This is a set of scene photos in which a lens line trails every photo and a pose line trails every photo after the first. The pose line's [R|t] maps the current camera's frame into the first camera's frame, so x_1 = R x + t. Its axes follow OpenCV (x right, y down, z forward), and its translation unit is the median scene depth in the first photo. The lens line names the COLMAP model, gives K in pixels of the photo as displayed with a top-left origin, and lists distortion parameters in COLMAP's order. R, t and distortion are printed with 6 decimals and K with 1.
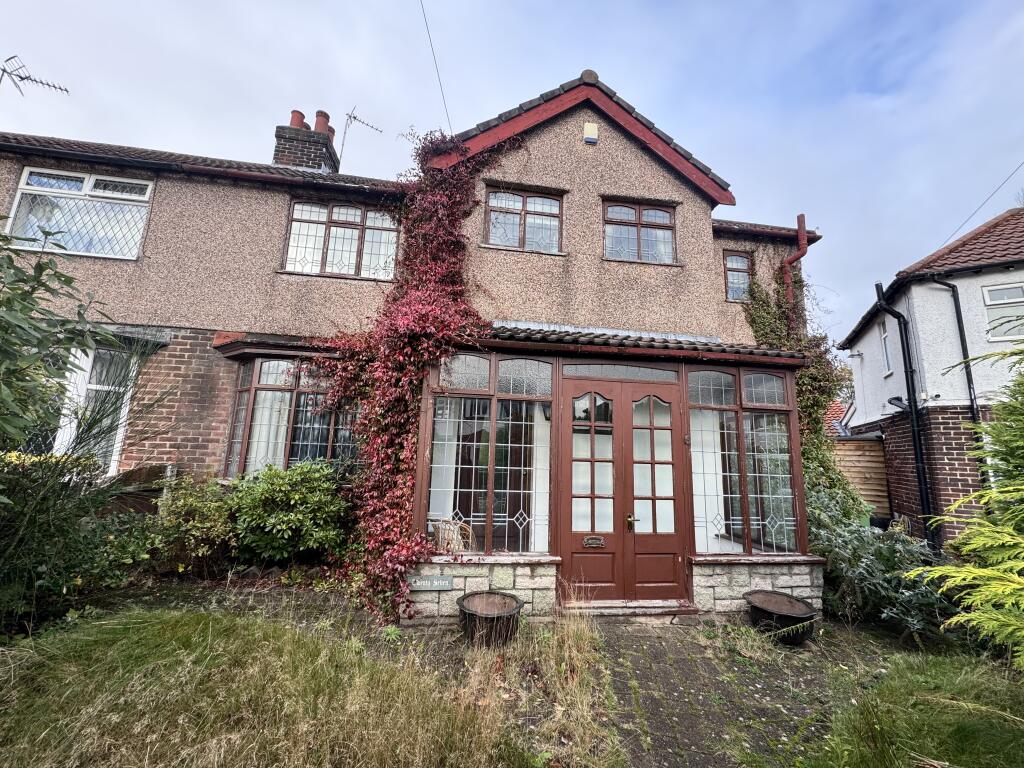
lens RADIAL K [[409.9, 0, 511.2], [0, 409.9, 386.1], [0, 0, 1]] dist [0.002171, 0.000311]
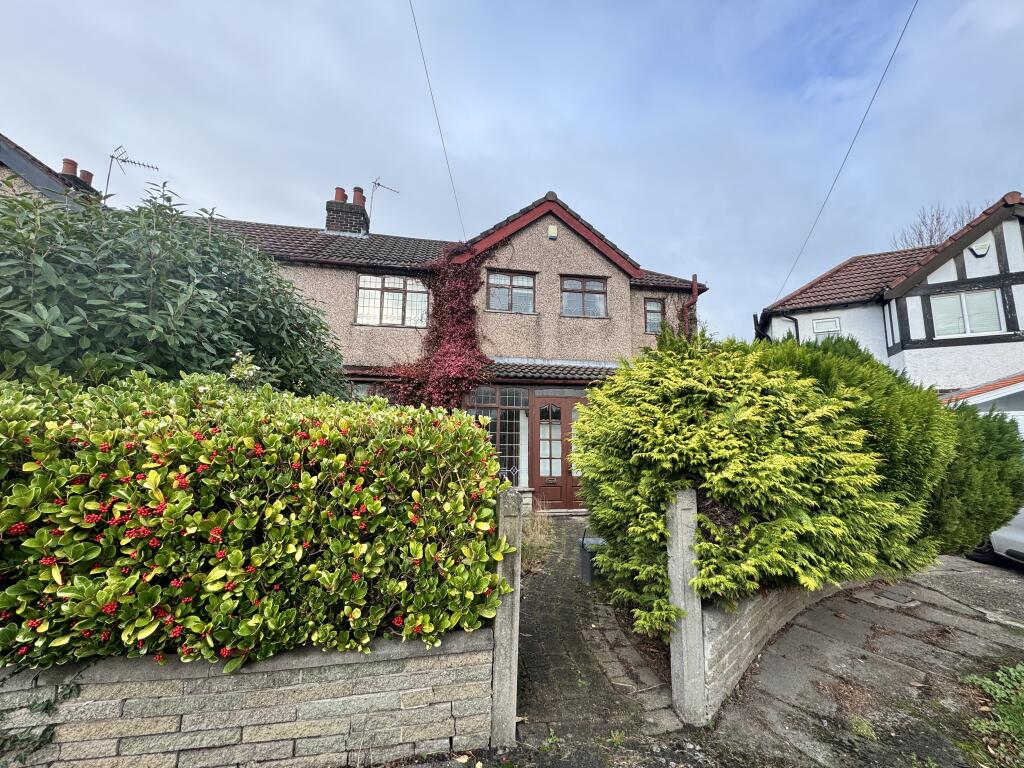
lens RADIAL K [[409.9, 0, 512.8], [0, 409.9, 382.4], [0, 0, 1]] dist [0.002171, 0.000311]
pose [[0.999063, -0.020573, 0.038079, -0.029365], [0.019400, 0.999334, 0.030917, -0.096044], [-0.038690, -0.030149, 0.998796, -0.575931]]
